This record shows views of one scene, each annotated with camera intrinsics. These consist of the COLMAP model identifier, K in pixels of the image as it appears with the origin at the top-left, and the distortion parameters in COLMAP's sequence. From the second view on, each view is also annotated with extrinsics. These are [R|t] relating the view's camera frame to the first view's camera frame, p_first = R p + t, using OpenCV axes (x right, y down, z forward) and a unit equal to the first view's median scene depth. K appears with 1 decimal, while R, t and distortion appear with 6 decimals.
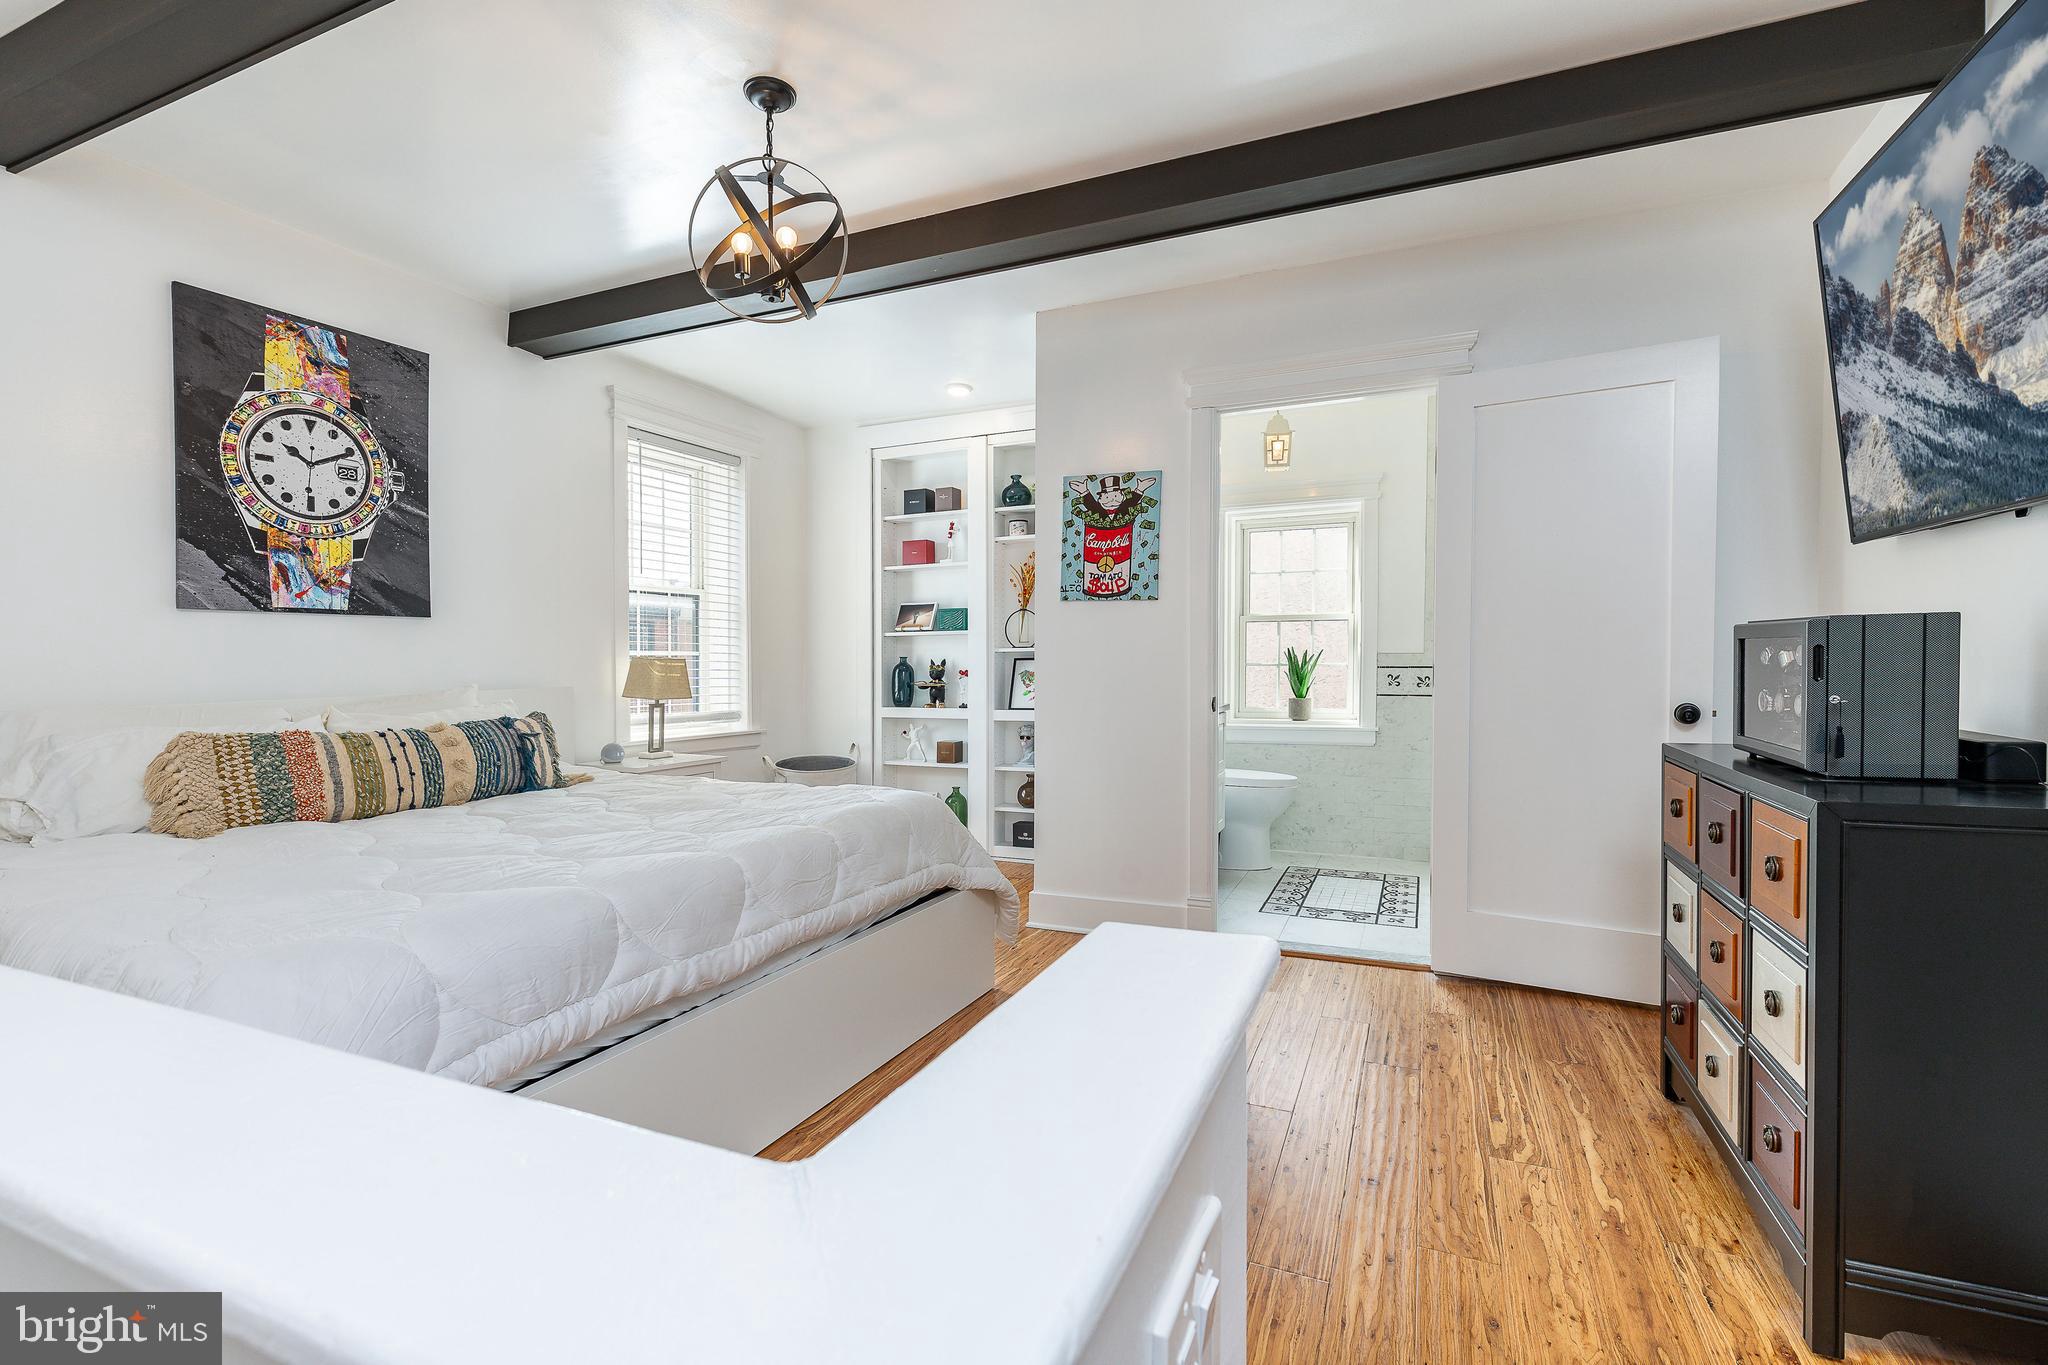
lens RADIAL K [[993.7, 0, 937.4], [0, 993.7, 668.1], [0, 0, 1]] dist [-0.002125, 0.000458]
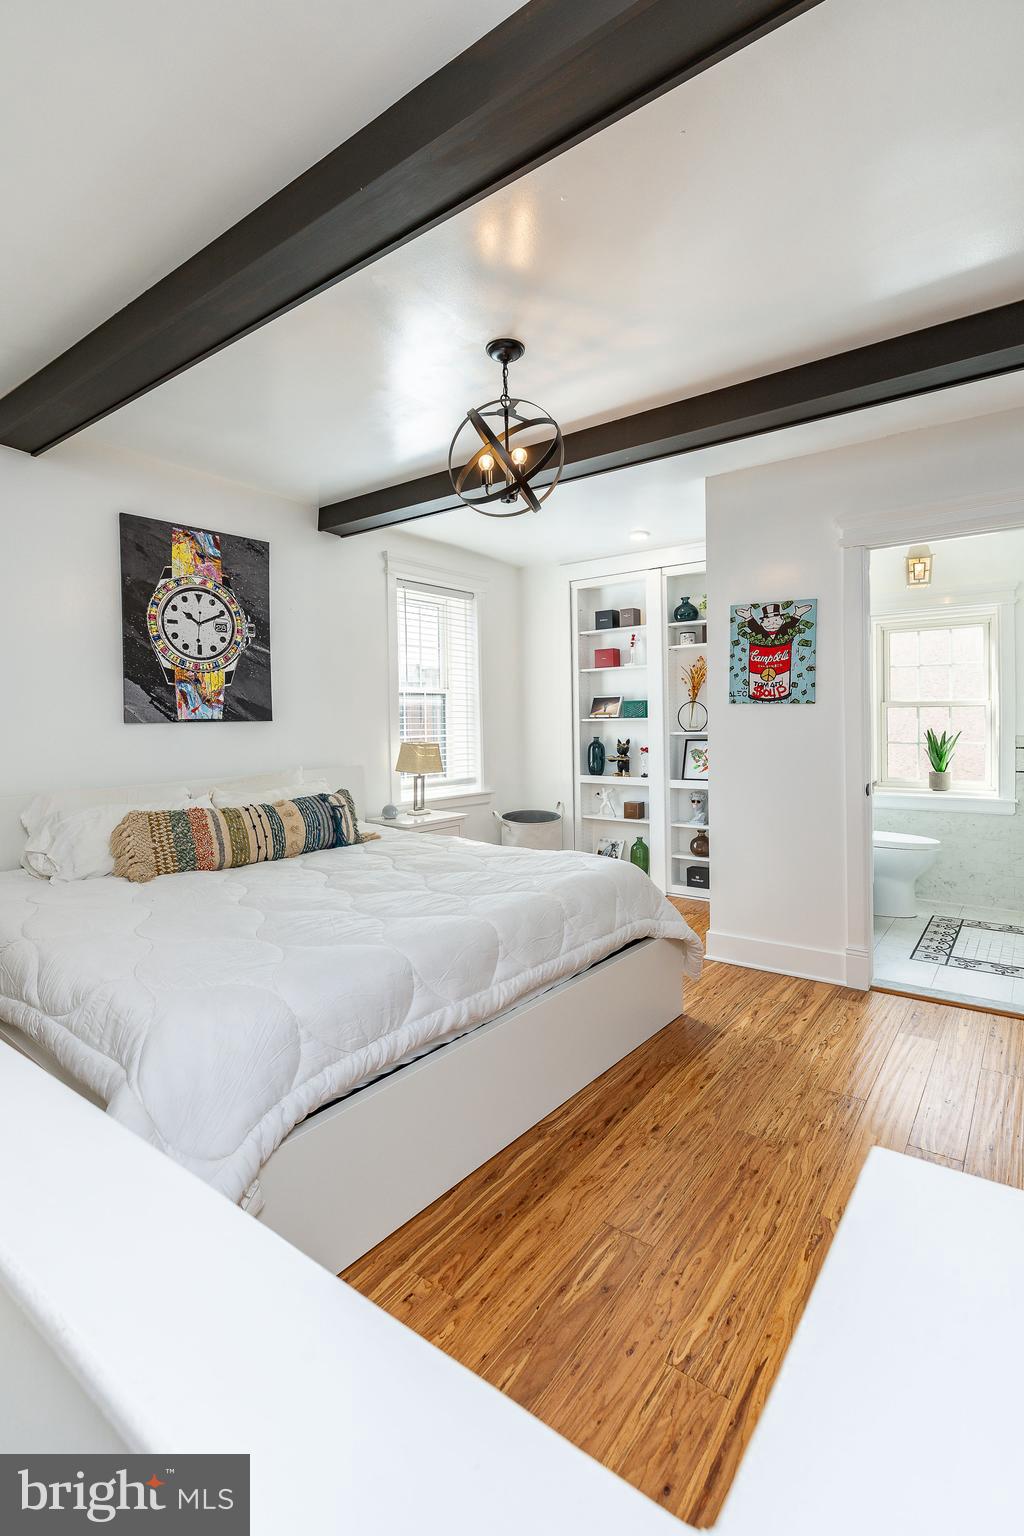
lens RADIAL K [[725.1, 0, 429.2], [0, 725.1, 716.9], [0, 0, 1]] dist [0.002656, -0.000172]
pose [[0.970922, -0.012876, -0.239051, -0.027395], [0.012109, 0.999916, -0.004677, -0.051952], [0.239091, 0.001646, 0.970996, 0.009566]]
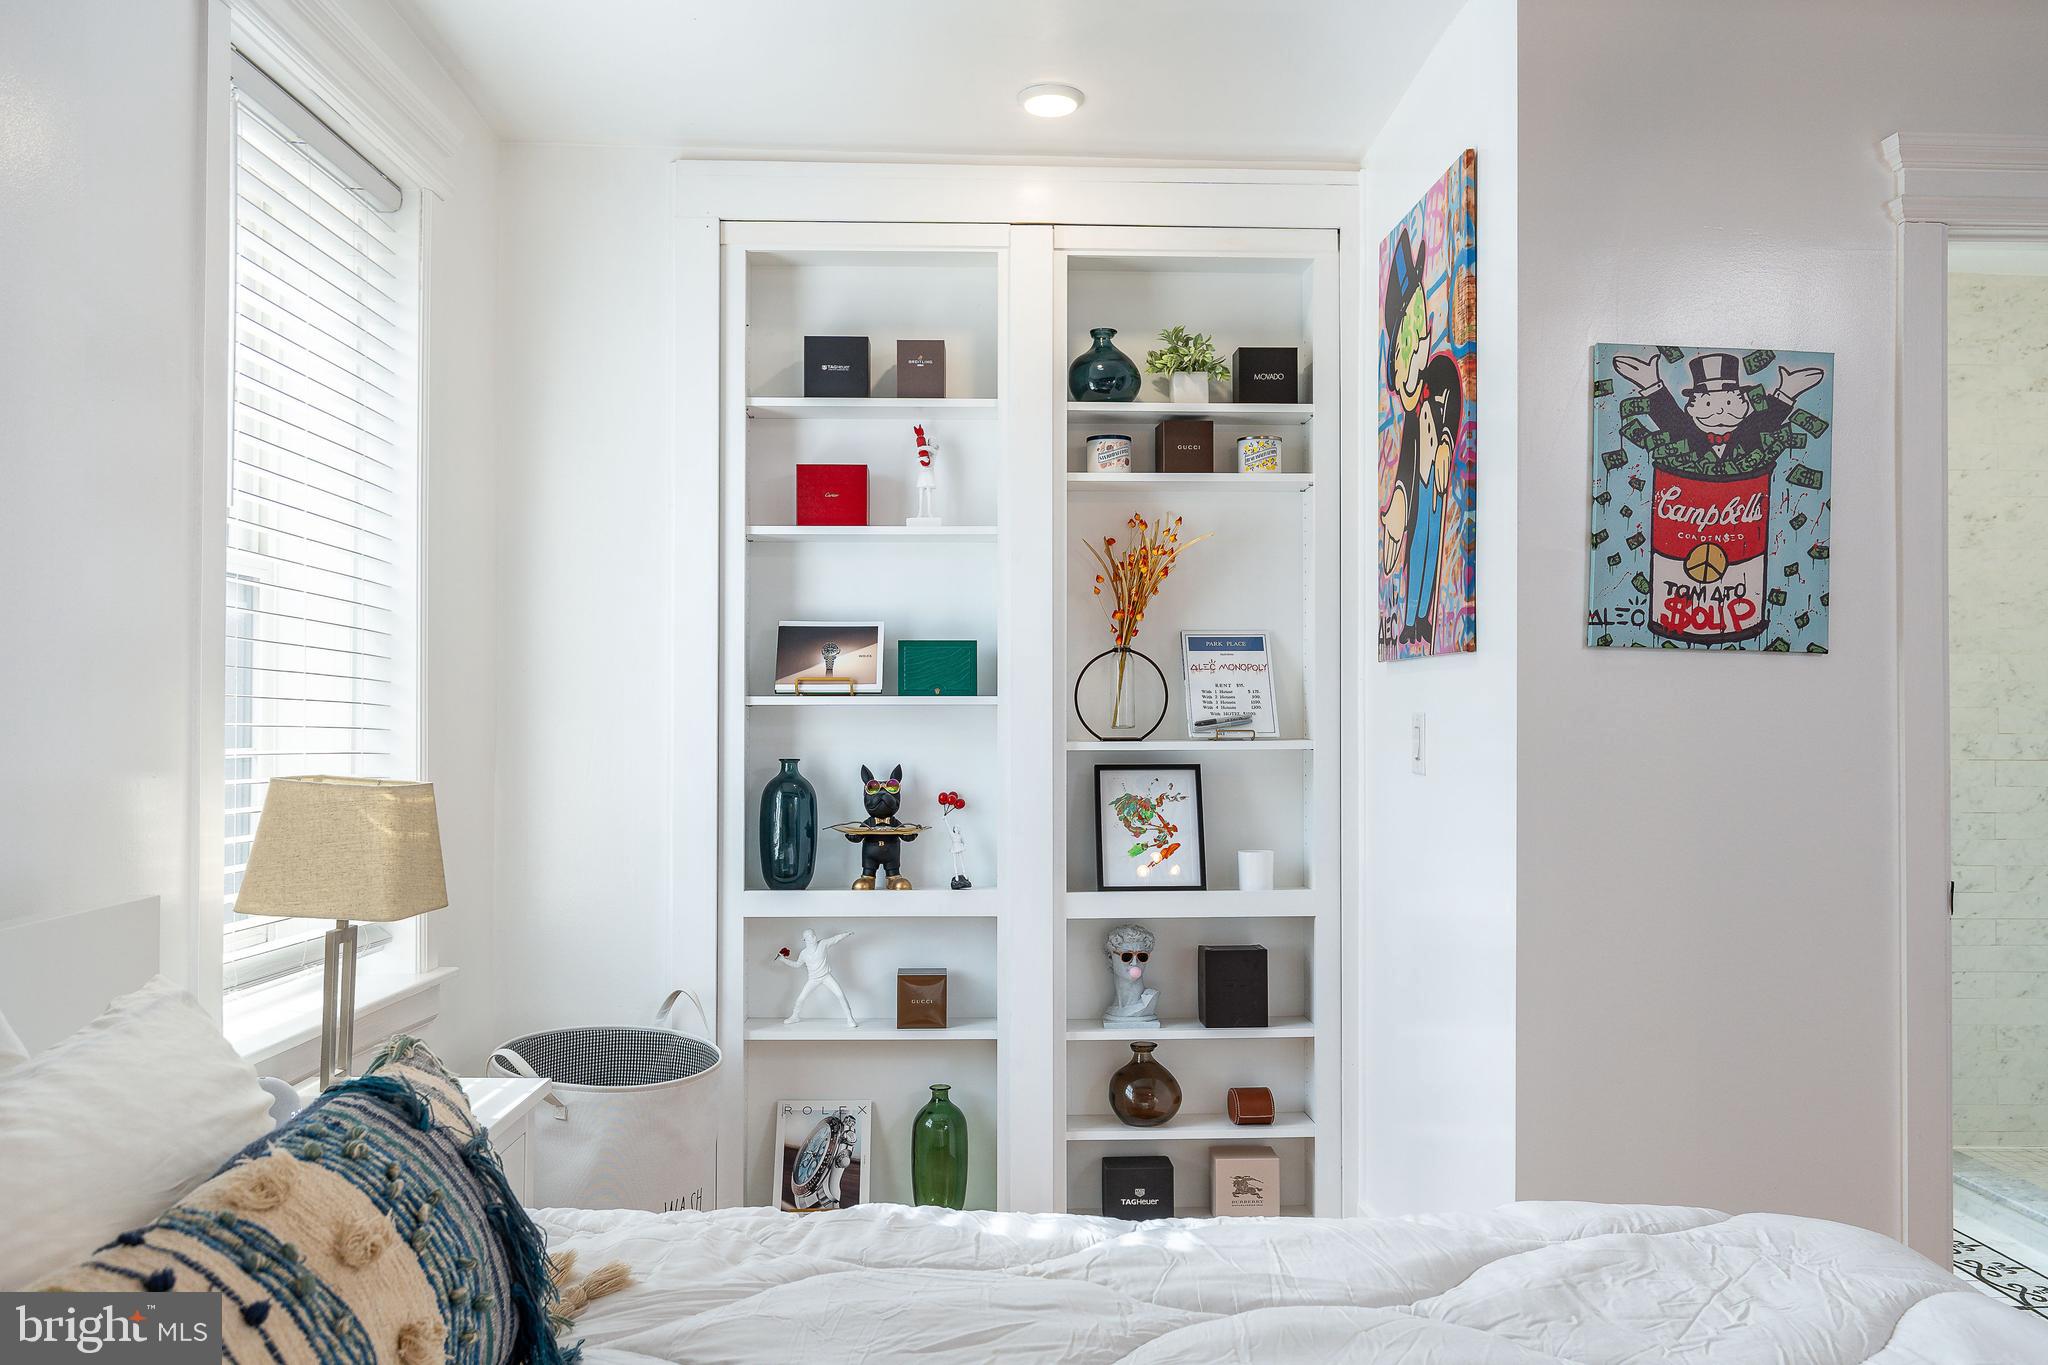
lens RADIAL K [[1834.3, 0, 949.0], [0, 1834.3, 674.7], [0, 0, 1]] dist [0.002462, 0.000941]
pose [[0.867726, 0.018928, 0.496683, -0.483195], [-0.004801, 0.999547, -0.029704, -0.033330], [-0.497020, 0.023390, 0.867424, 0.488618]]
